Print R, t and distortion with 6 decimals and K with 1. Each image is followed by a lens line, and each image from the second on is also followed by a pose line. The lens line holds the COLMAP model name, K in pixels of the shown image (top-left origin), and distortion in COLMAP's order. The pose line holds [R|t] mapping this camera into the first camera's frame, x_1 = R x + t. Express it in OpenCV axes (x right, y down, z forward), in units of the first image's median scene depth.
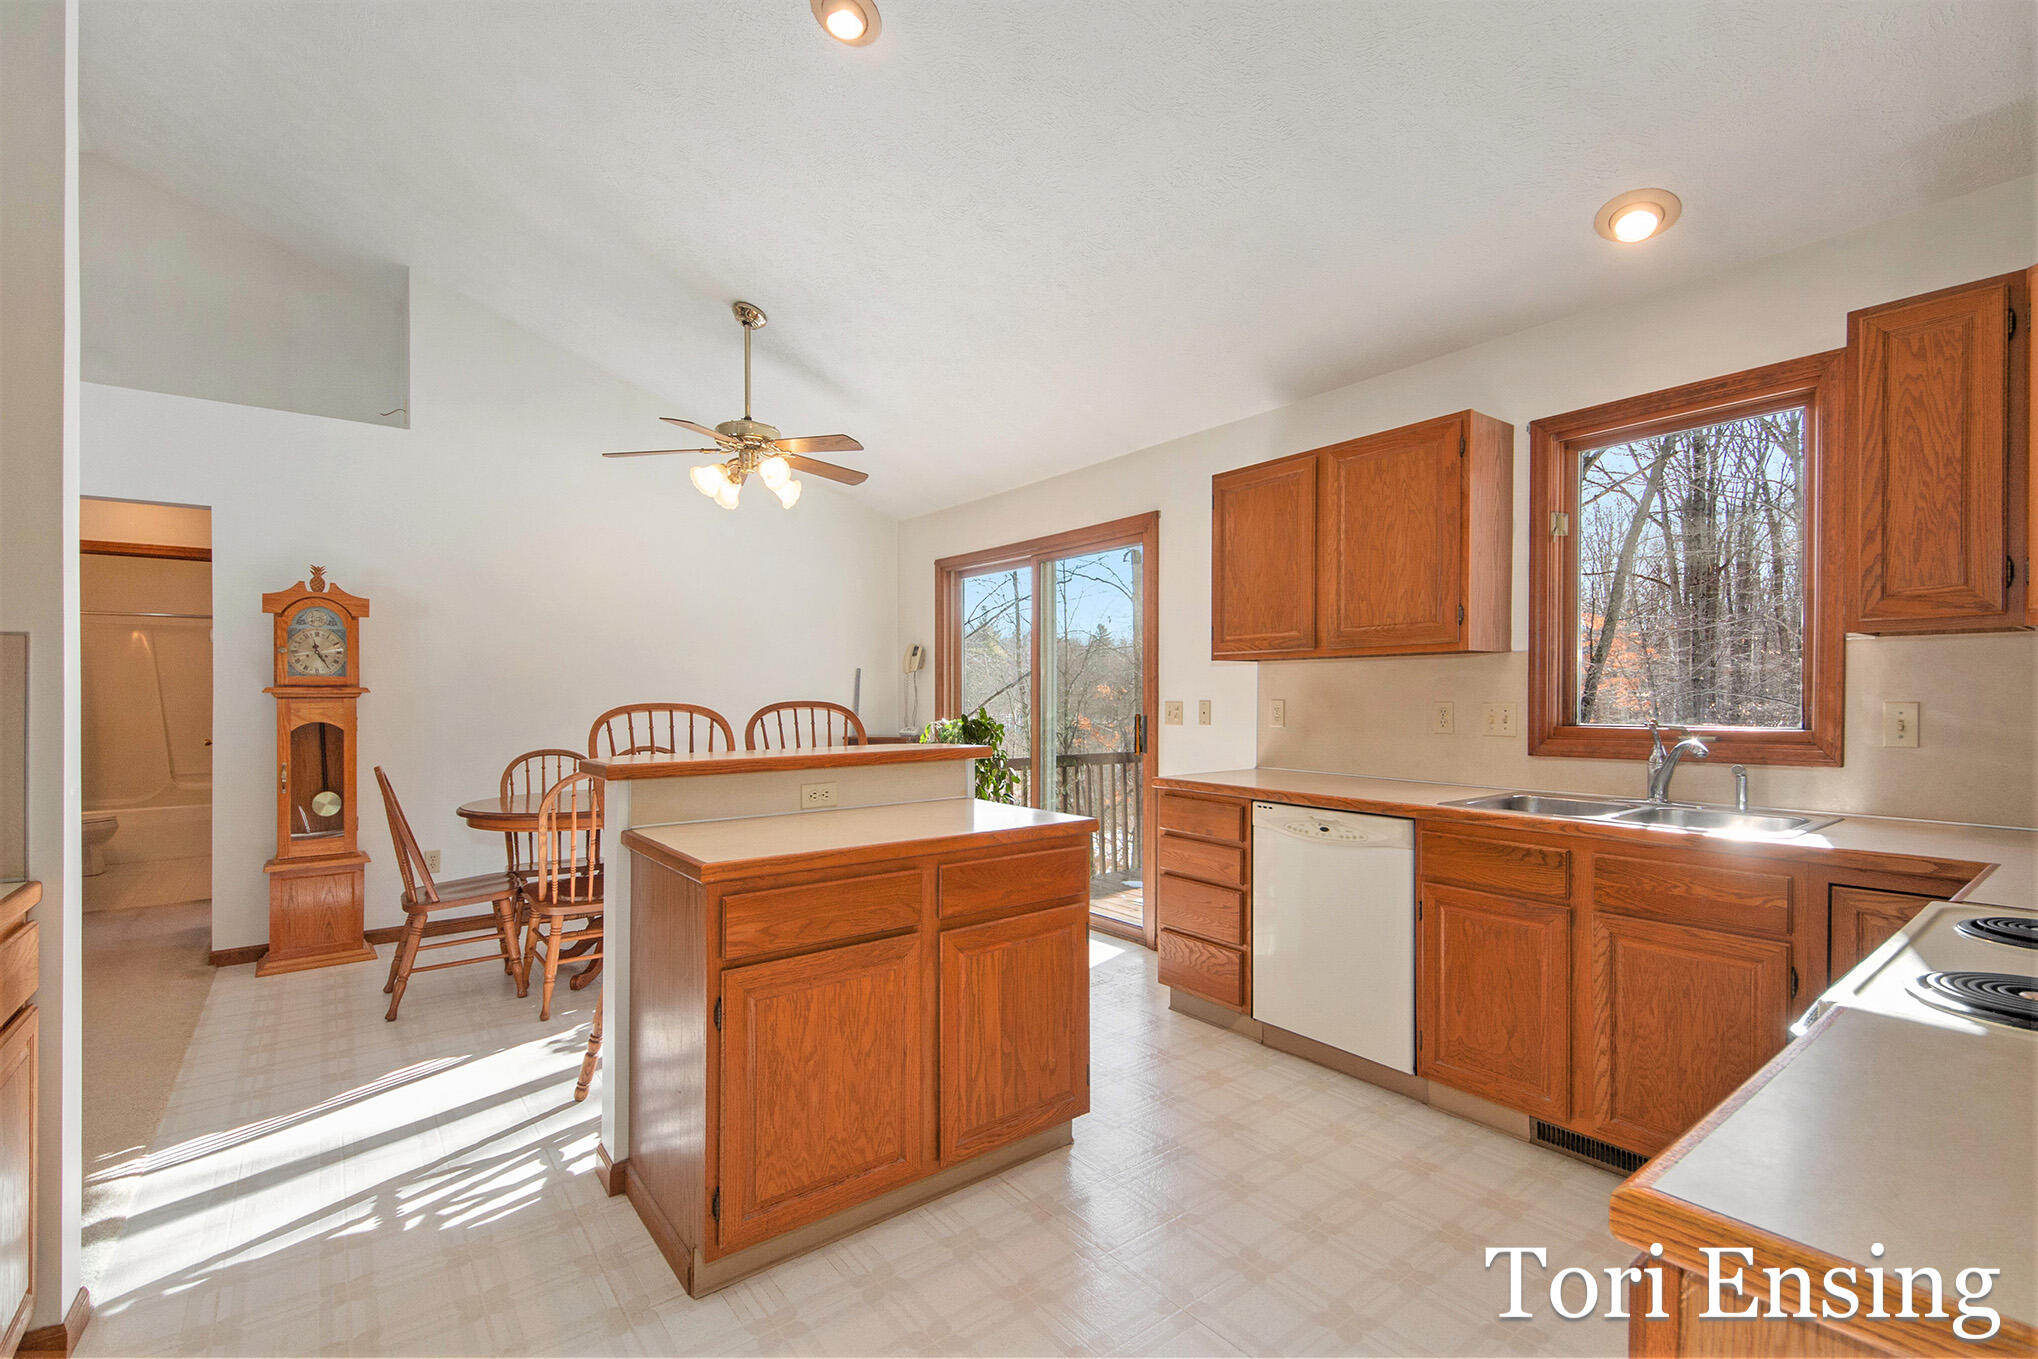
lens RADIAL K [[891.1, 0, 1017.5], [0, 891.1, 701.7], [0, 0, 1]] dist [-0.000218, -0.017617]
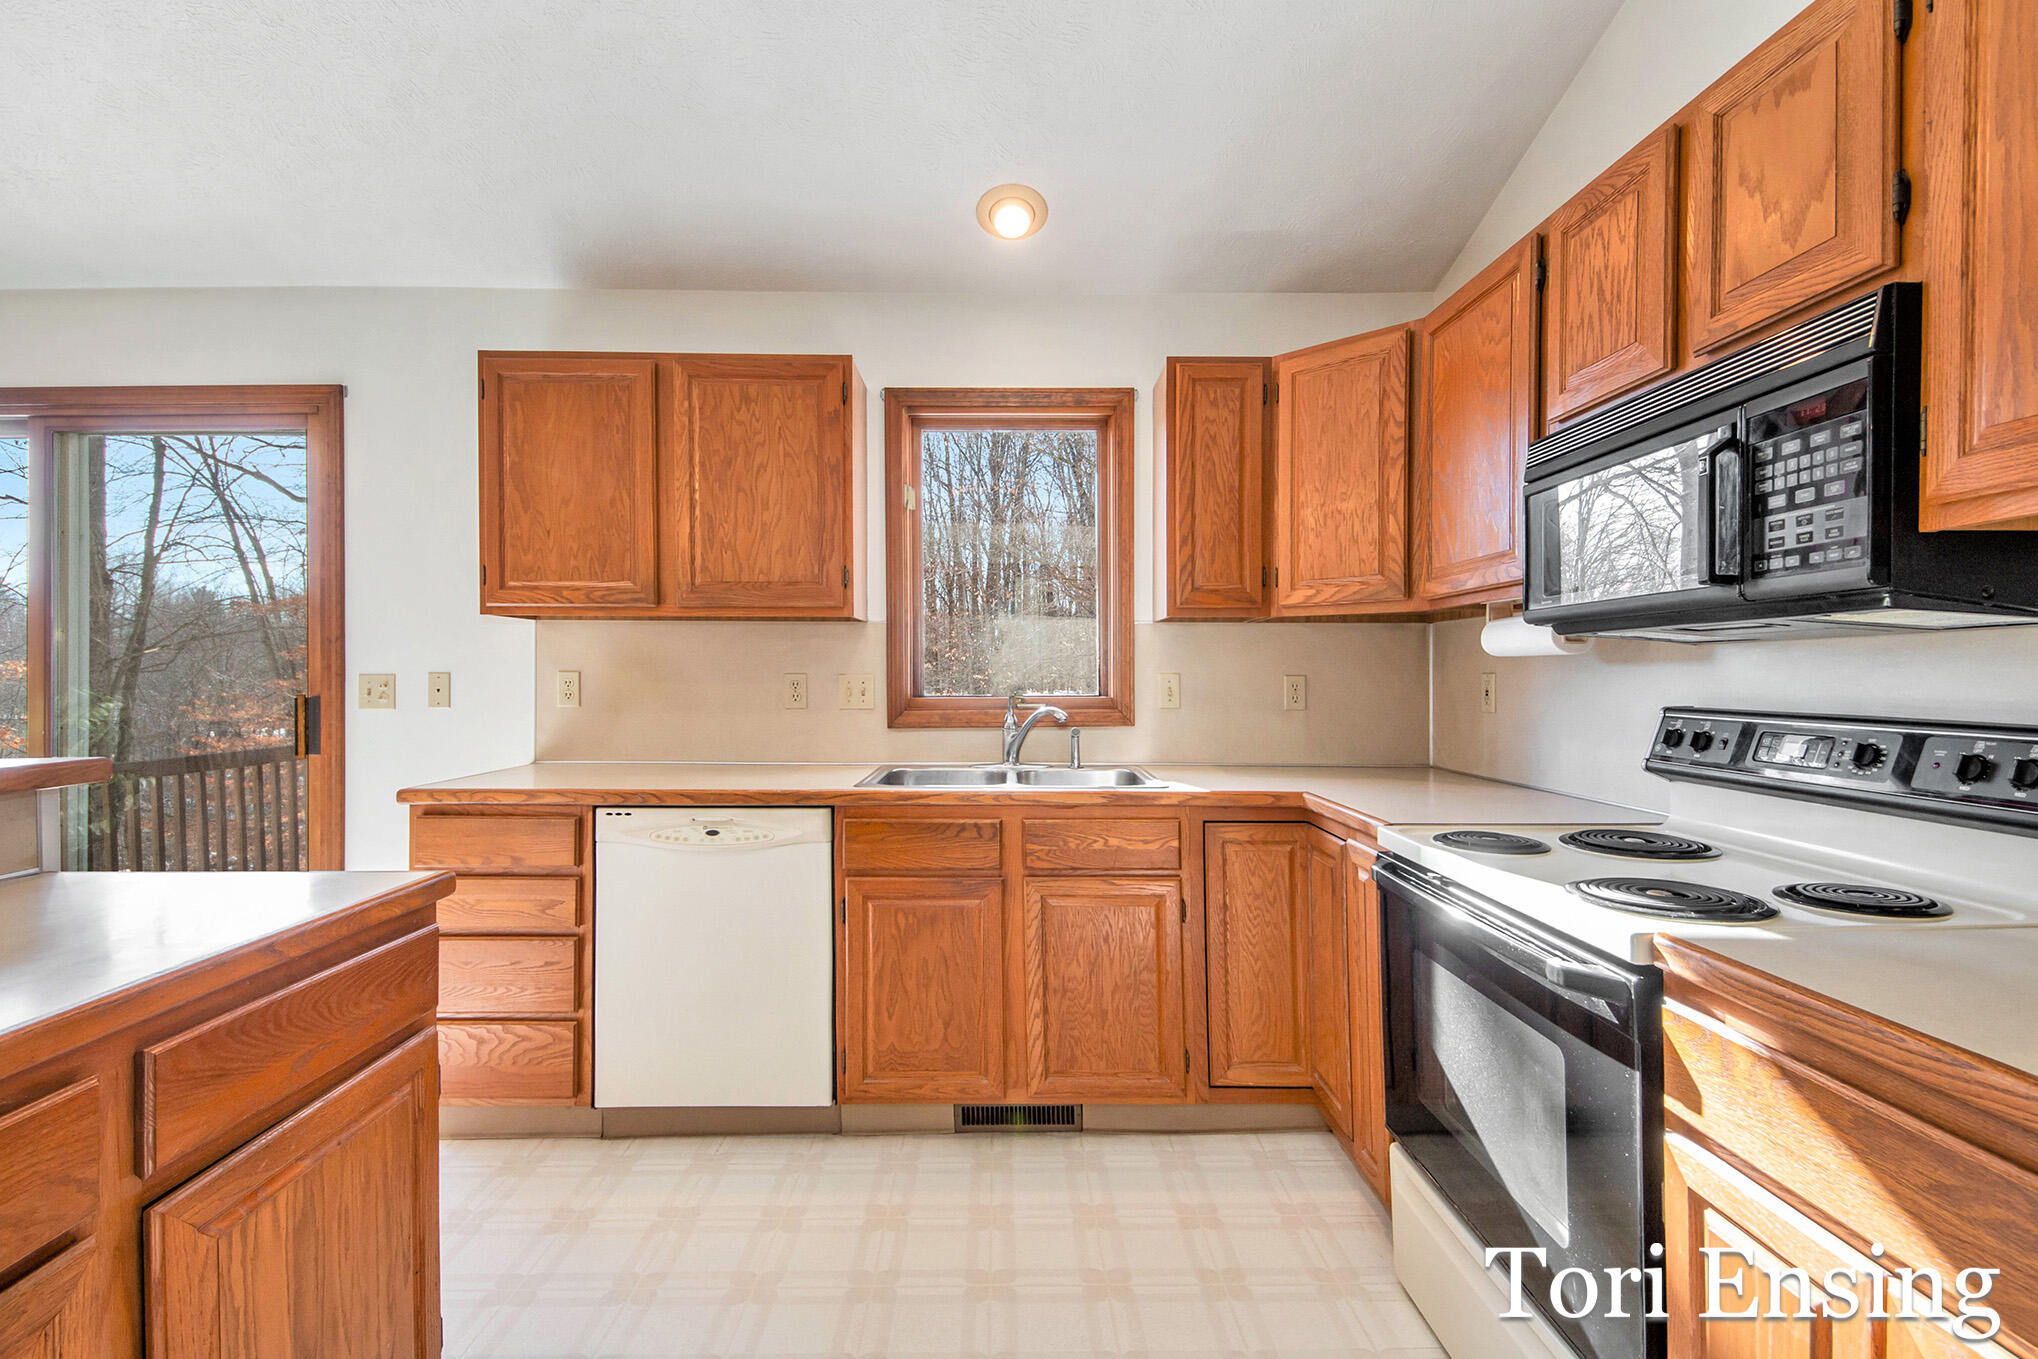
lens RADIAL K [[883.9, 0, 1019.0], [0, 883.9, 679.5], [0, 0, 1]] dist [0.018104, -0.016976]
pose [[0.578397, 0.003665, 0.815747, -0.146253], [0.000646, 0.999988, -0.004951, 0.012455], [-0.815755, 0.003390, 0.578387, 0.345510]]
